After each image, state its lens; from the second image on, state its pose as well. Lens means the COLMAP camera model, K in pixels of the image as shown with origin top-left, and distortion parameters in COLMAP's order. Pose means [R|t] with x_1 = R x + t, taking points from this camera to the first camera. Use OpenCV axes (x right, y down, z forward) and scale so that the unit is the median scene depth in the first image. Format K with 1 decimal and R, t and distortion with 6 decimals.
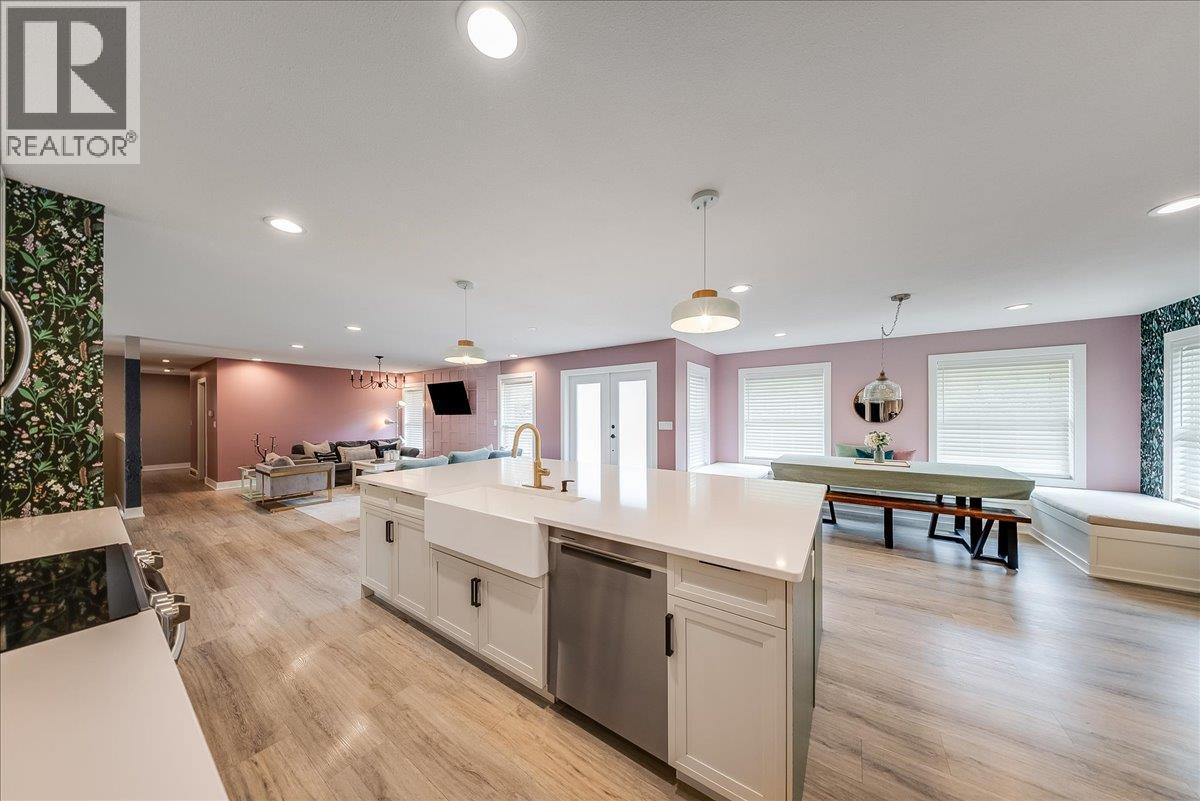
lens RADIAL K [[359.5, 0, 596.9], [0, 359.5, 415.3], [0, 0, 1]] dist [0.000618, -0.000873]
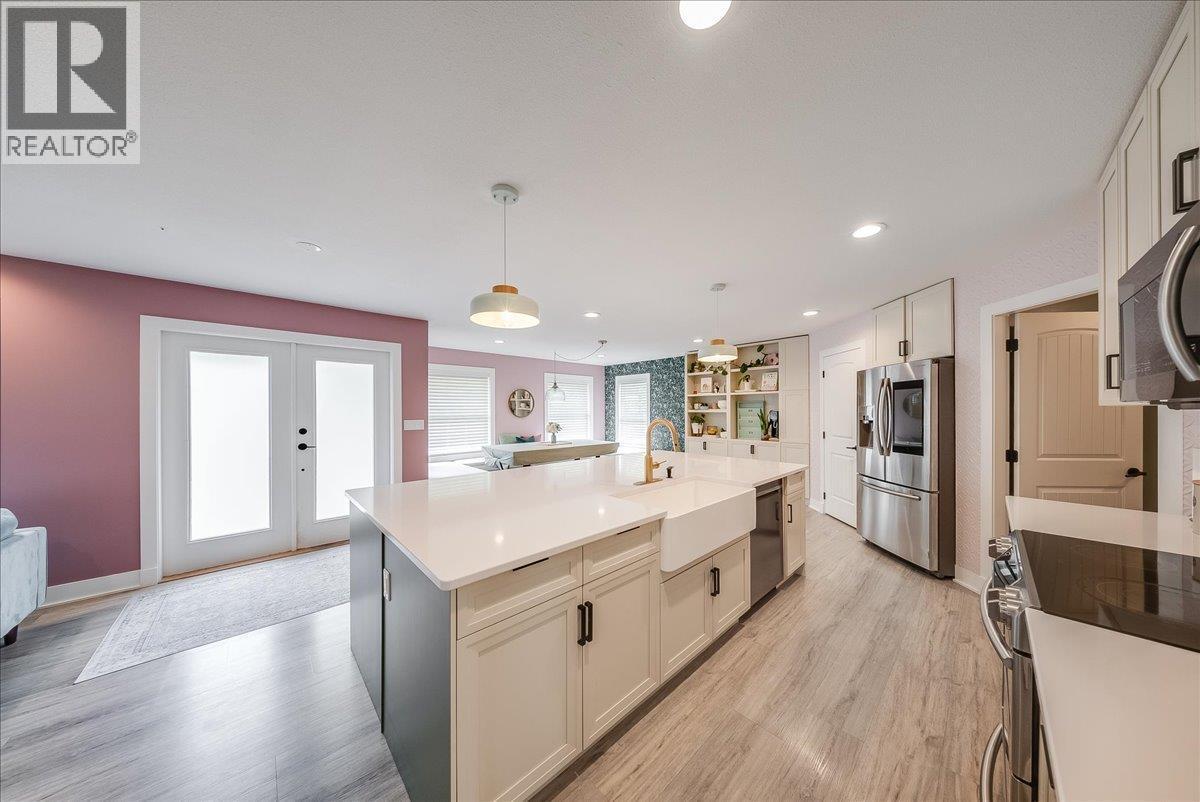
lens RADIAL K [[359.5, 0, 609.7], [0, 359.5, 407.6], [0, 0, 1]] dist [0.000618, -0.000873]
pose [[0.203808, 0.008532, 0.978974, -0.686820], [0.005322, 0.999938, -0.009822, -0.000150], [-0.978996, 0.007212, 0.203750, 0.524727]]
